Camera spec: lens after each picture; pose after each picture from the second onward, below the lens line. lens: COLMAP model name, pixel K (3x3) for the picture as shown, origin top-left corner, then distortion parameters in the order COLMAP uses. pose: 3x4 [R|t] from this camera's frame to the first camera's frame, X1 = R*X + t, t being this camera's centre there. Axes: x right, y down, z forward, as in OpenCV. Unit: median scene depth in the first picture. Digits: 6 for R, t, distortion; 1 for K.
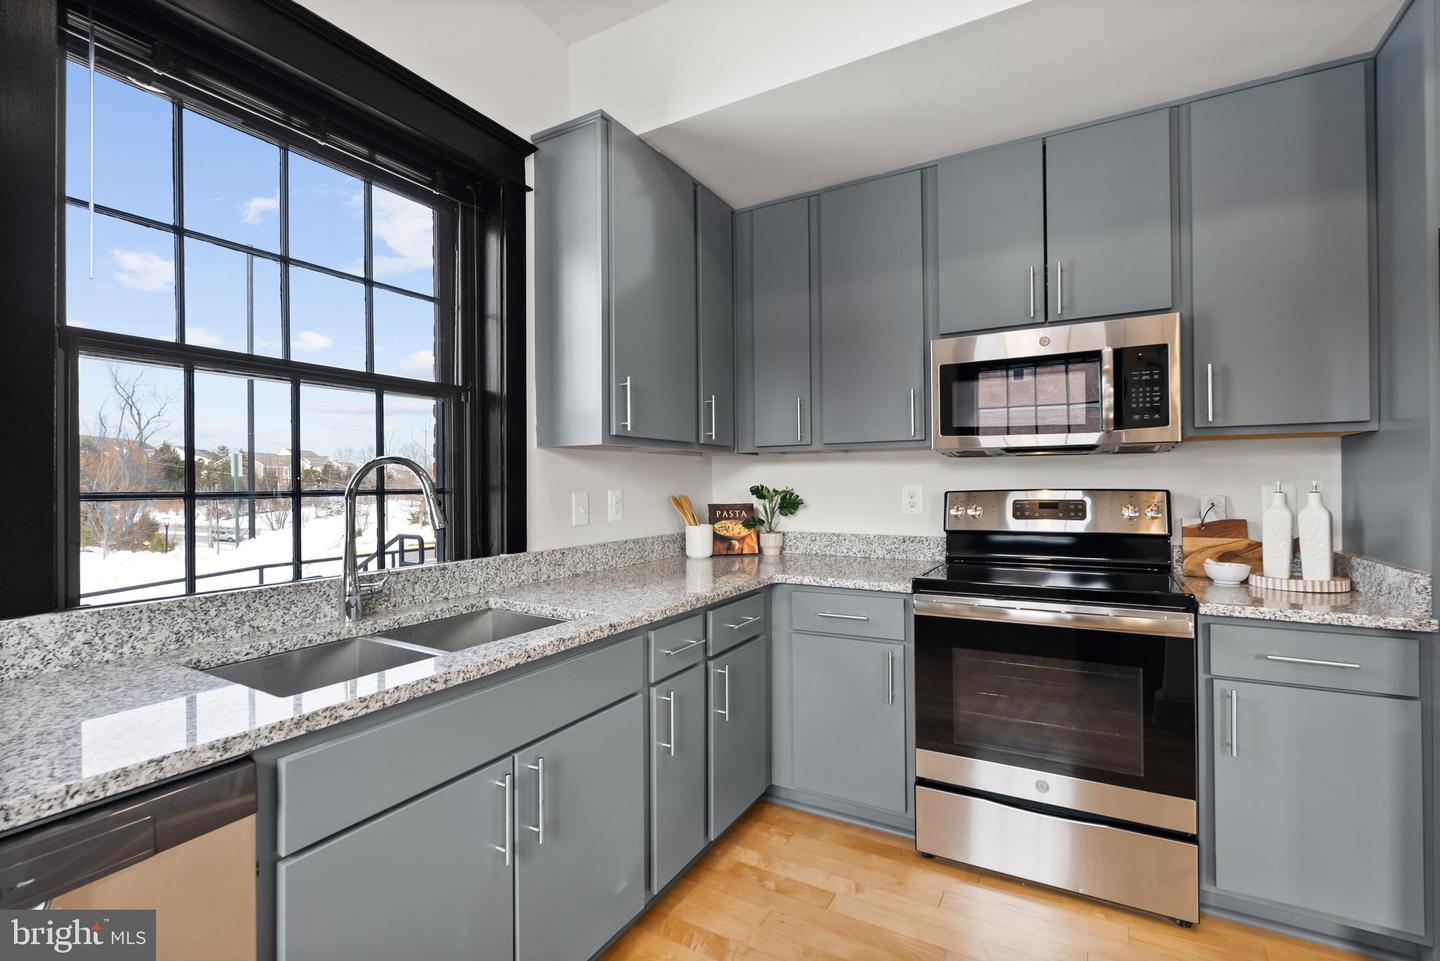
lens RADIAL K [[645.9, 0, 720.0], [0, 645.9, 480.5], [0, 0, 1]] dist [-0.003285, -0.000140]
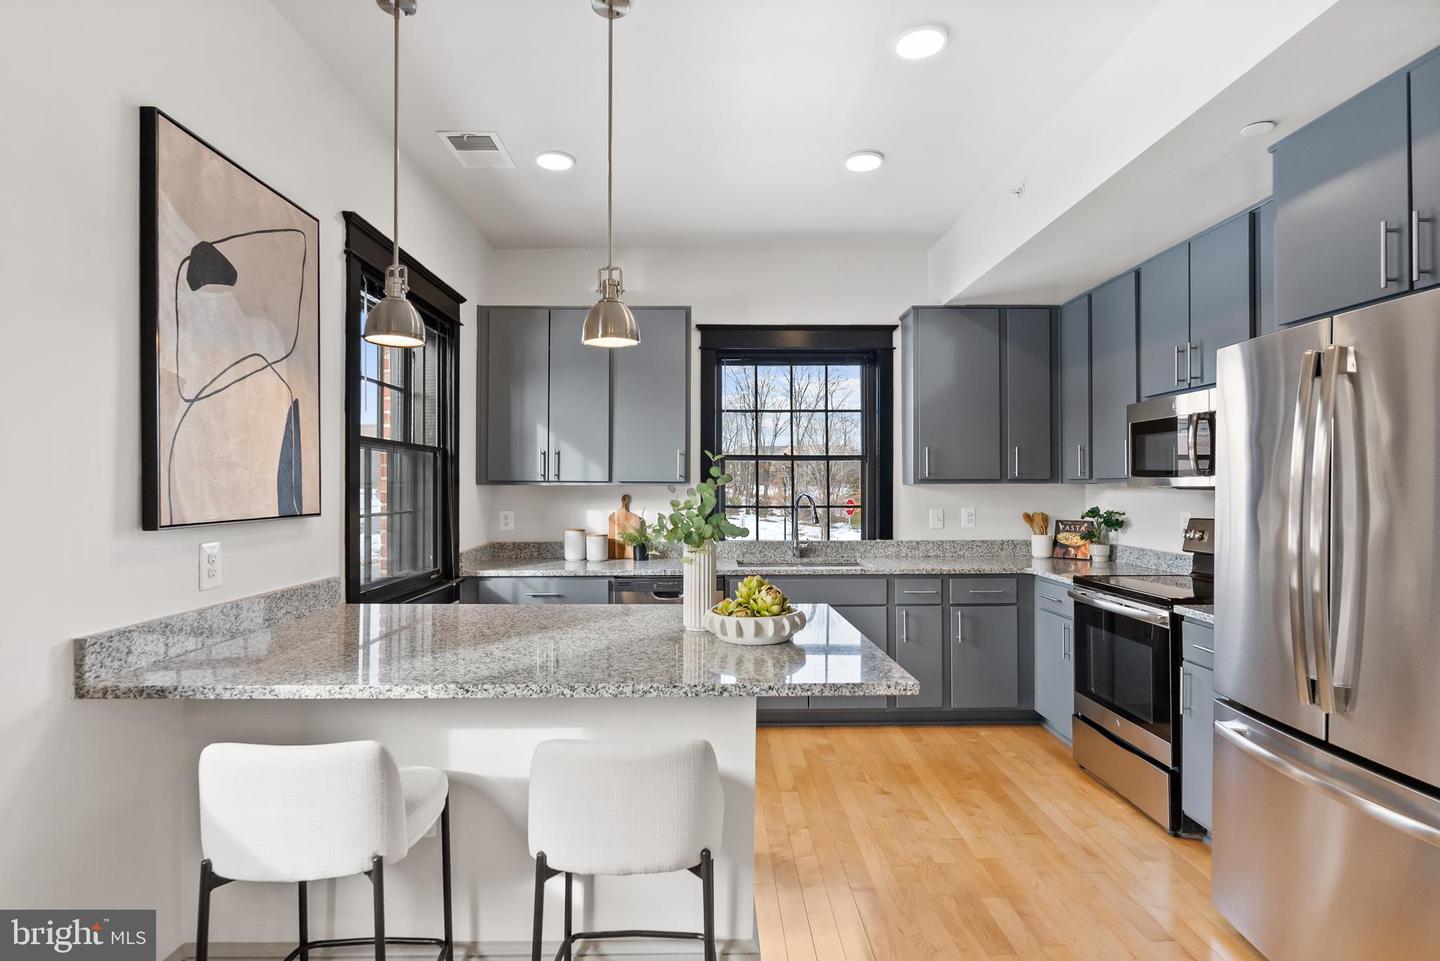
lens RADIAL K [[736.0, 0, 720.0], [0, 736.0, 480.5], [0, 0, 1]] dist [-0.000720, 0.000508]
pose [[0.509057, 0.001833, -0.860731, 1.314023], [0.001958, 0.999993, 0.003288, -0.072596], [0.860731, -0.003359, 0.509049, -0.545514]]
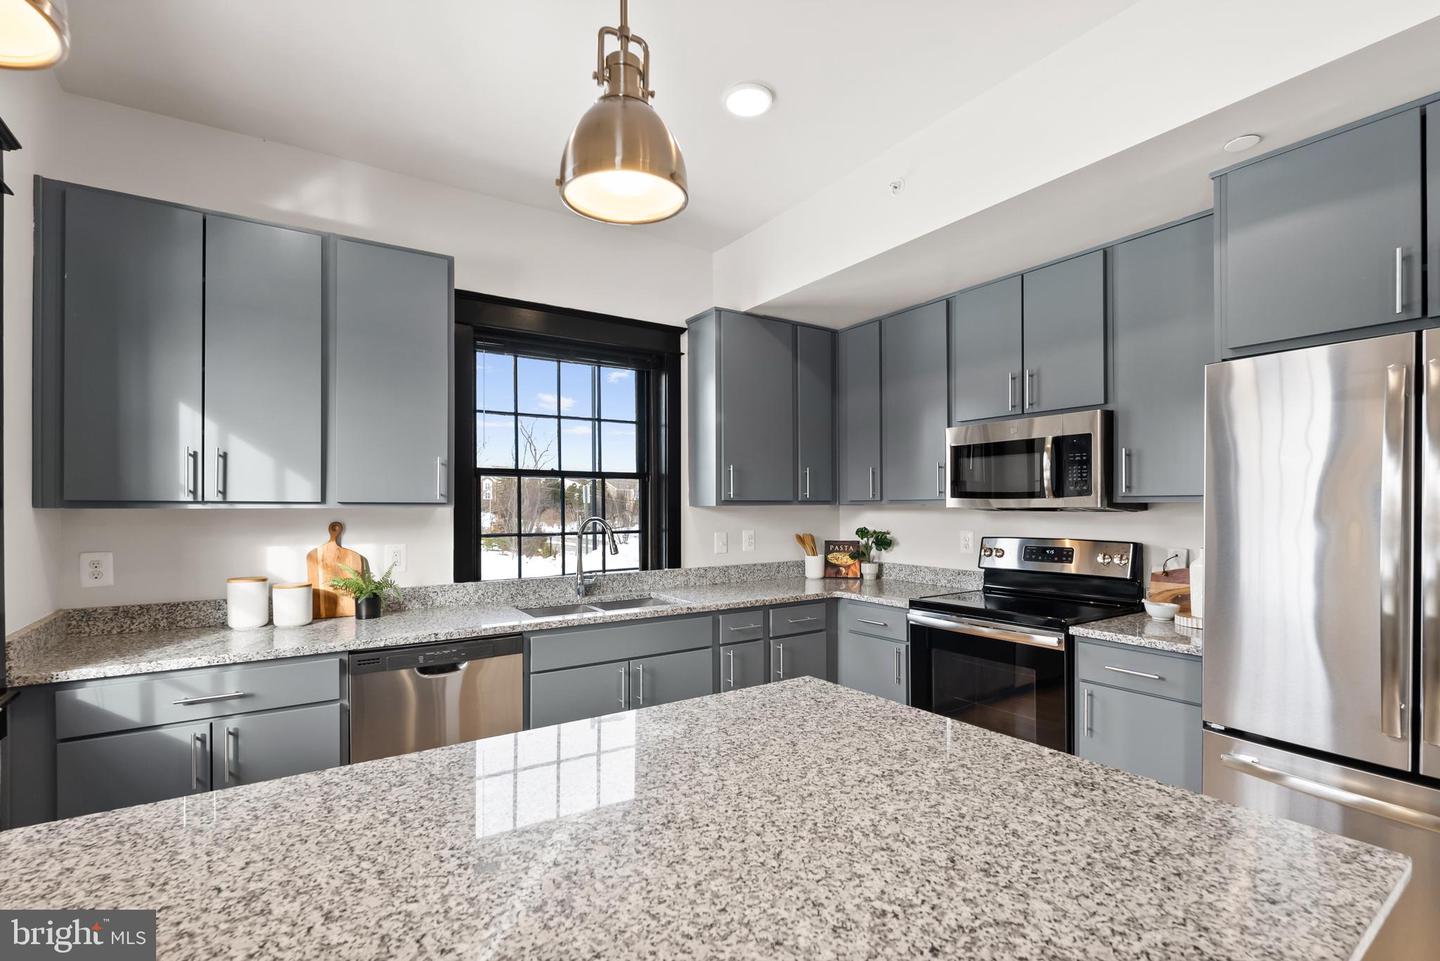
lens RADIAL K [[656.2, 0, 719.0], [0, 656.2, 507.4], [0, 0, 1]] dist [-0.002902, -0.000113]
pose [[0.893054, 0.005652, -0.449915, 0.569445], [-0.001048, 0.999945, 0.010482, -0.067560], [0.449949, -0.008890, 0.893010, -0.500267]]
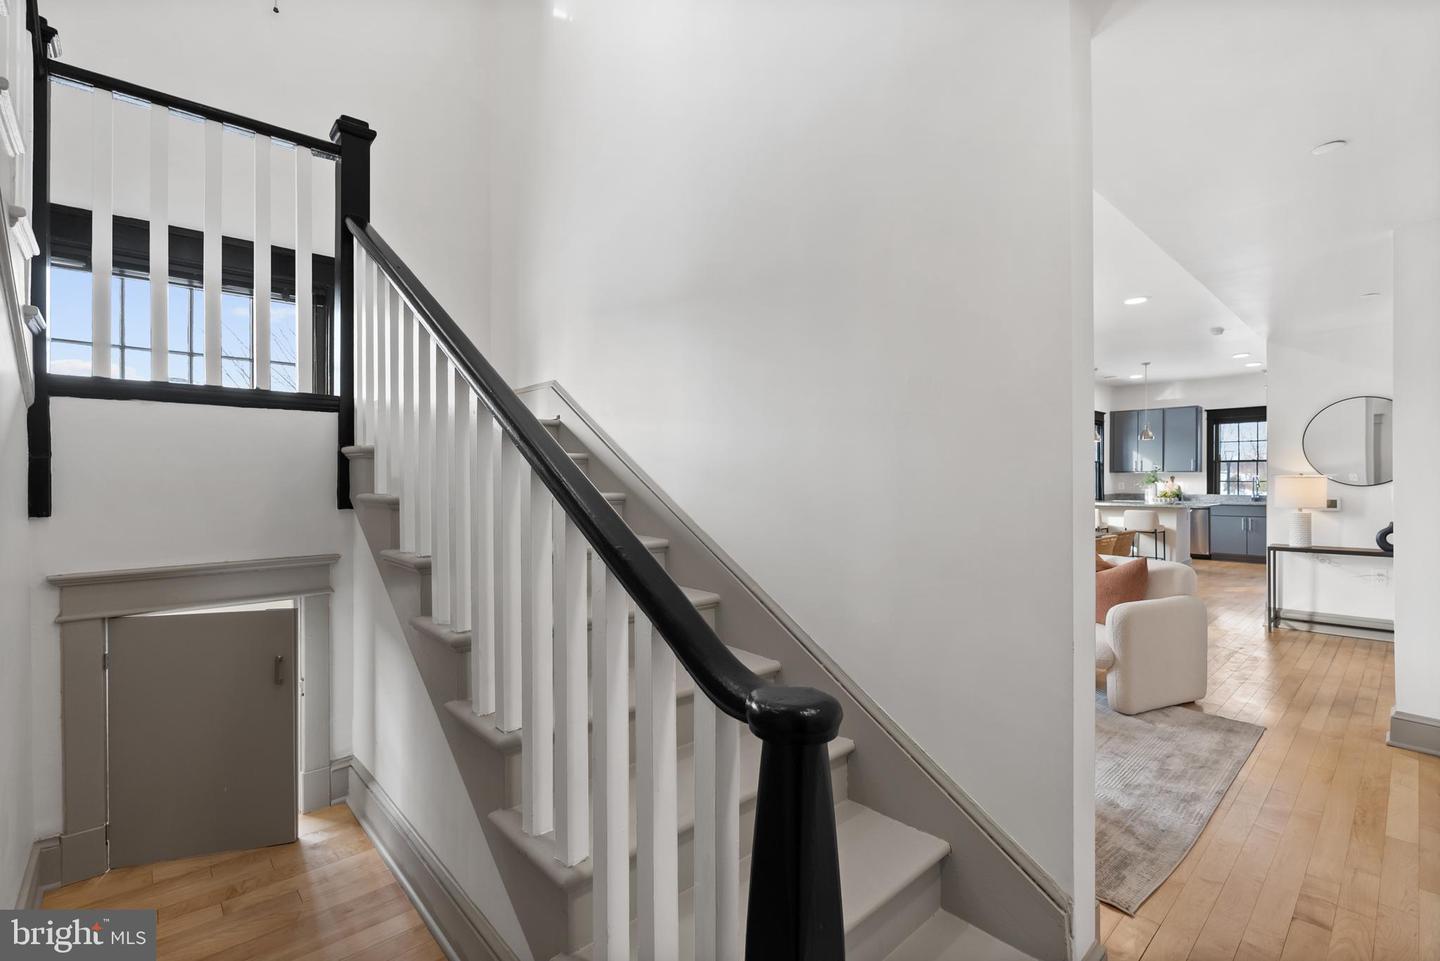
lens RADIAL K [[648.1, 0, 720.0], [0, 648.1, 480.5], [0, 0, 1]] dist [-0.000932, -0.000102]
pose [[-0.309008, 0.013656, -0.950961, 5.204016], [0.011070, 0.999881, 0.010761, -0.084603], [0.950995, -0.007202, -0.309122, -1.474304]]
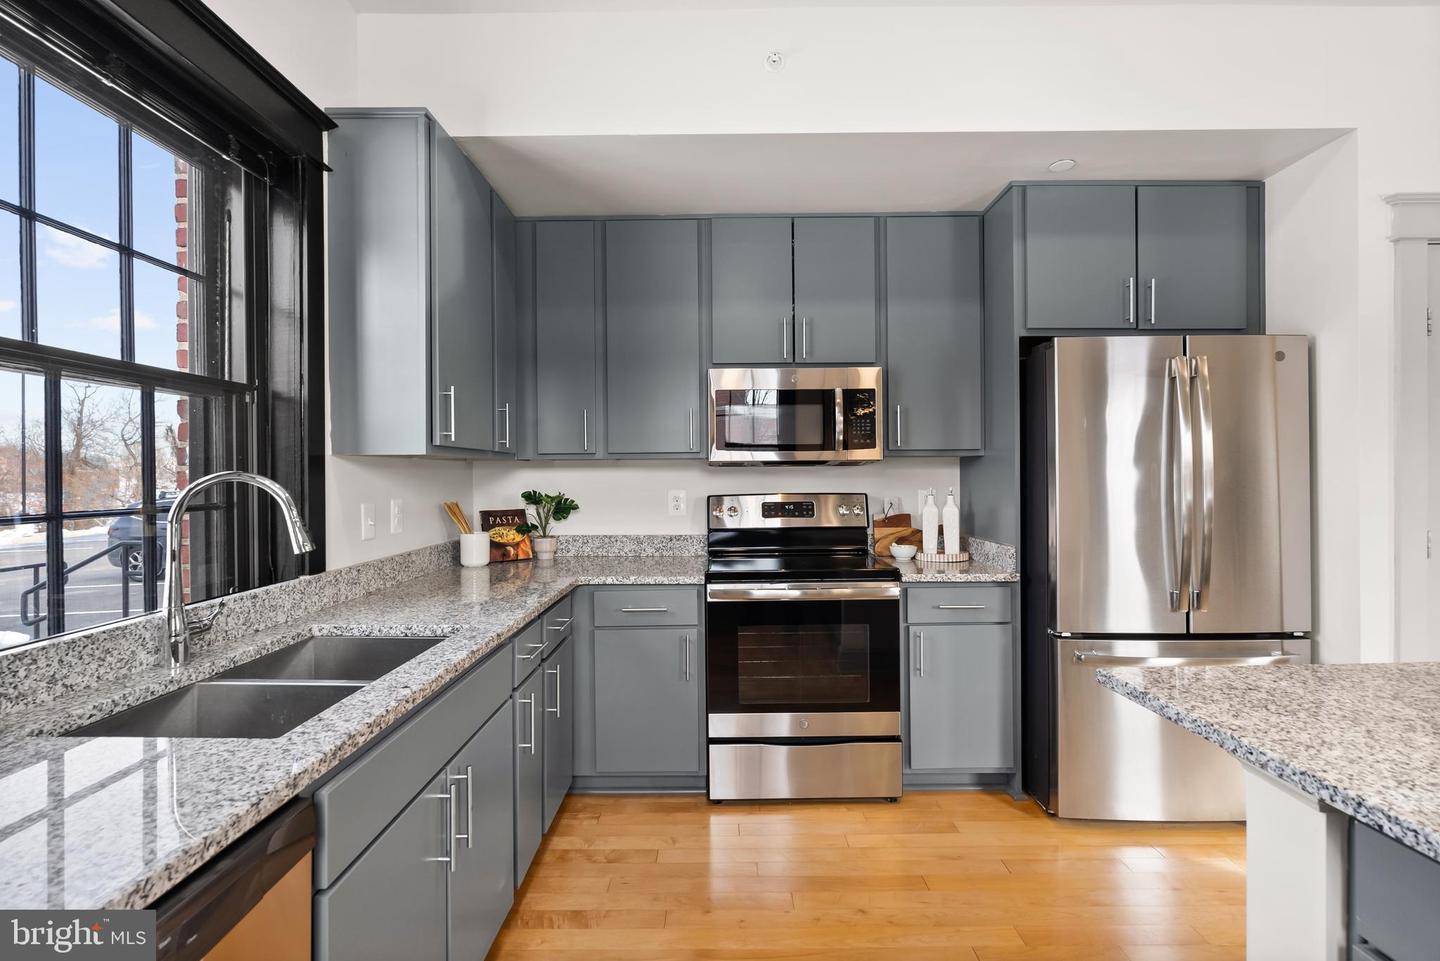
lens RADIAL K [[677.6, 0, 719.1], [0, 677.6, 476.8], [0, 0, 1]] dist [0.000333, 0.000062]
pose [[0.869383, -0.000225, 0.494138, -0.290052], [-0.001322, 0.999995, 0.002781, -0.024990], [-0.494136, -0.003071, 0.869379, -0.092081]]
